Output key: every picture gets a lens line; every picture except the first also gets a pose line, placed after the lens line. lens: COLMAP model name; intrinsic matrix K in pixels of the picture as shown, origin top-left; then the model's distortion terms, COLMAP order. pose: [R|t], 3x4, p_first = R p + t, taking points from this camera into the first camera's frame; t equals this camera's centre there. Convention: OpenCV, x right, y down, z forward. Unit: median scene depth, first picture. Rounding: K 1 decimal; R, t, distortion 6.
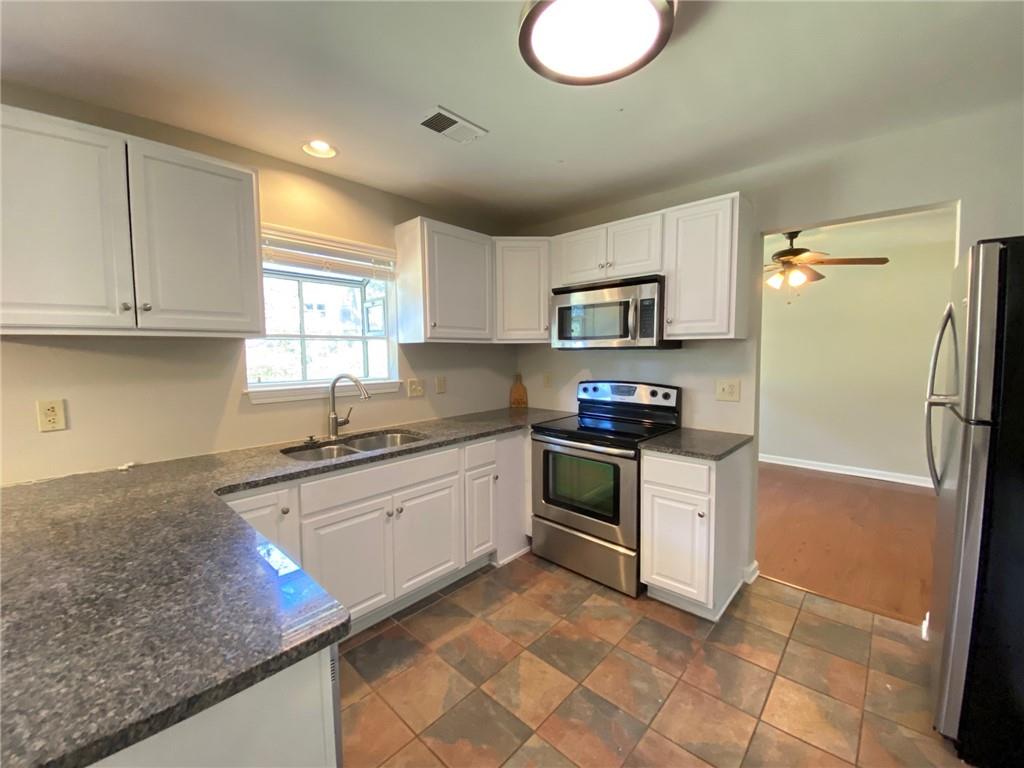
lens RADIAL K [[415.8, 0, 508.2], [0, 415.8, 378.2], [0, 0, 1]] dist [-0.001870, -0.008728]
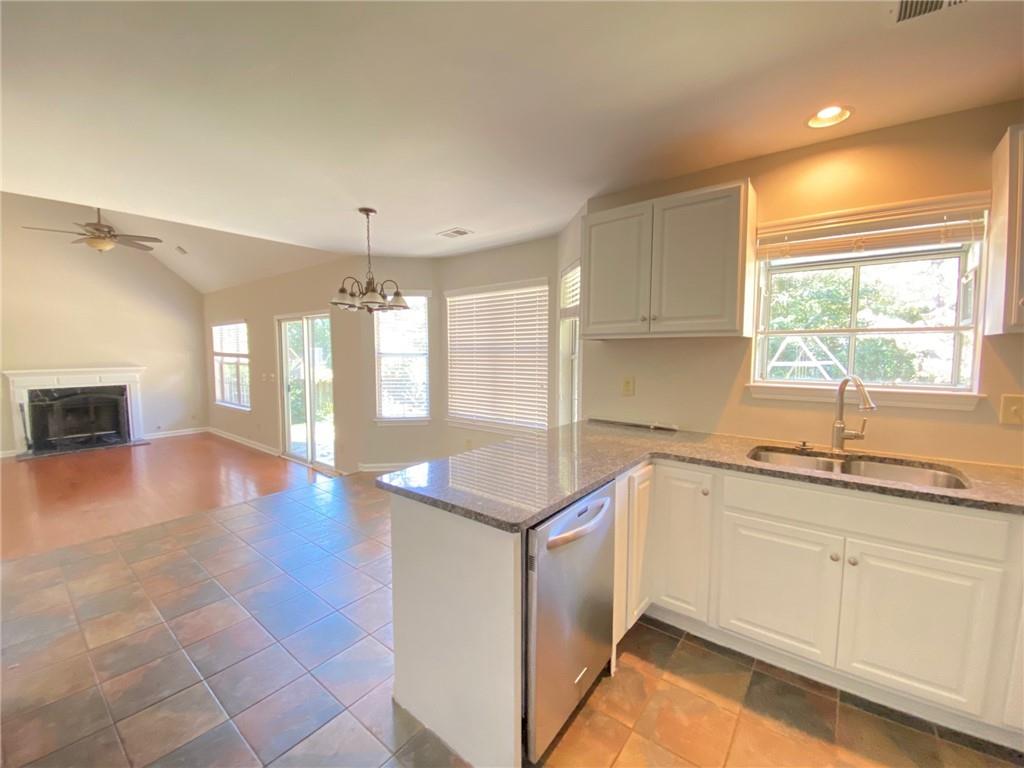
lens RADIAL K [[415.8, 0, 514.3], [0, 415.8, 380.6], [0, 0, 1]] dist [-0.001870, -0.008728]
pose [[0.070377, 0.078034, -0.994464, 0.375003], [-0.064244, 0.995220, 0.073547, -0.019914], [0.995450, 0.058712, 0.075053, 0.291038]]
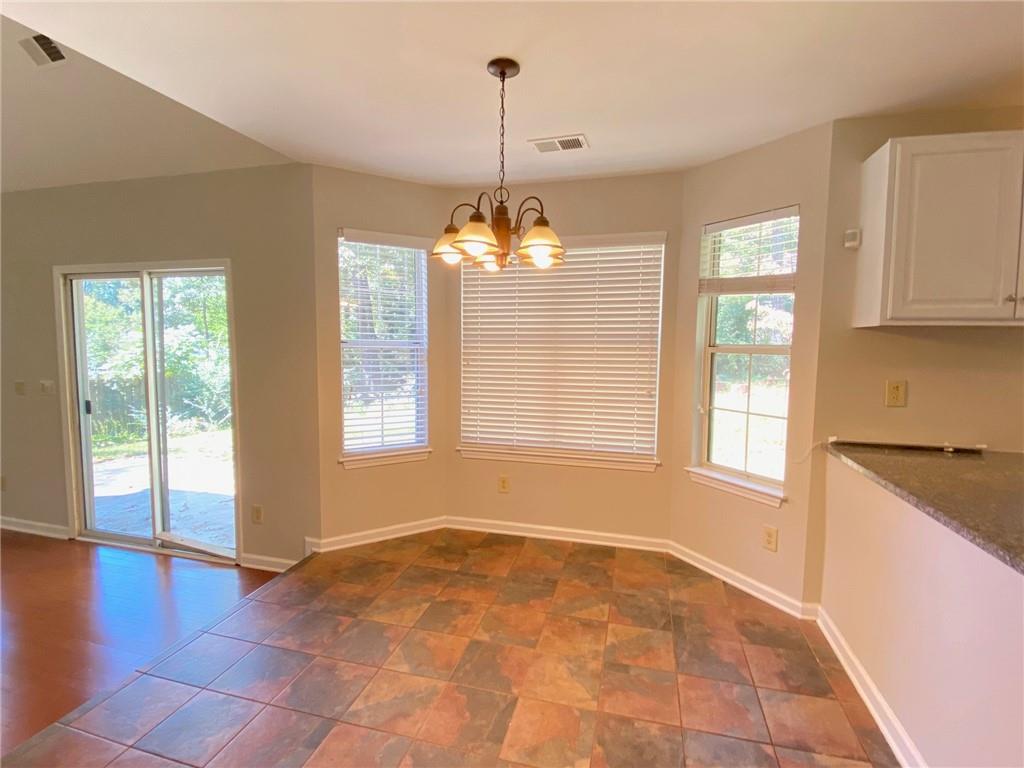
lens RADIAL K [[496.9, 0, 505.0], [0, 496.9, 375.0], [0, 0, 1]] dist [-0.014074, -0.002178]
pose [[0.459404, 0.076427, -0.884933, -0.274461], [-0.069242, 0.996341, 0.050102, 0.031987], [0.885524, 0.038257, 0.463015, -0.468242]]
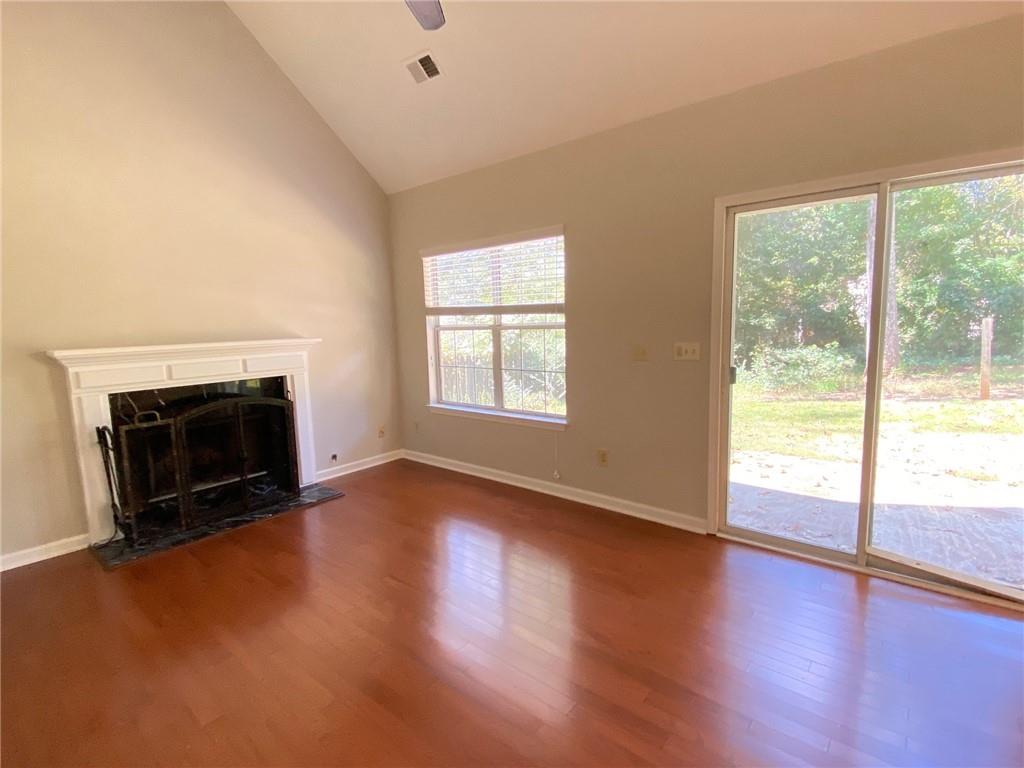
lens RADIAL K [[496.9, 0, 539.5], [0, 496.9, 368.7], [0, 0, 1]] dist [-0.014074, -0.002178]
pose [[0.056451, 0.103848, -0.992990, -1.031229], [-0.040408, 0.993999, 0.101656, 0.176893], [0.997587, 0.034386, 0.060309, -1.511459]]
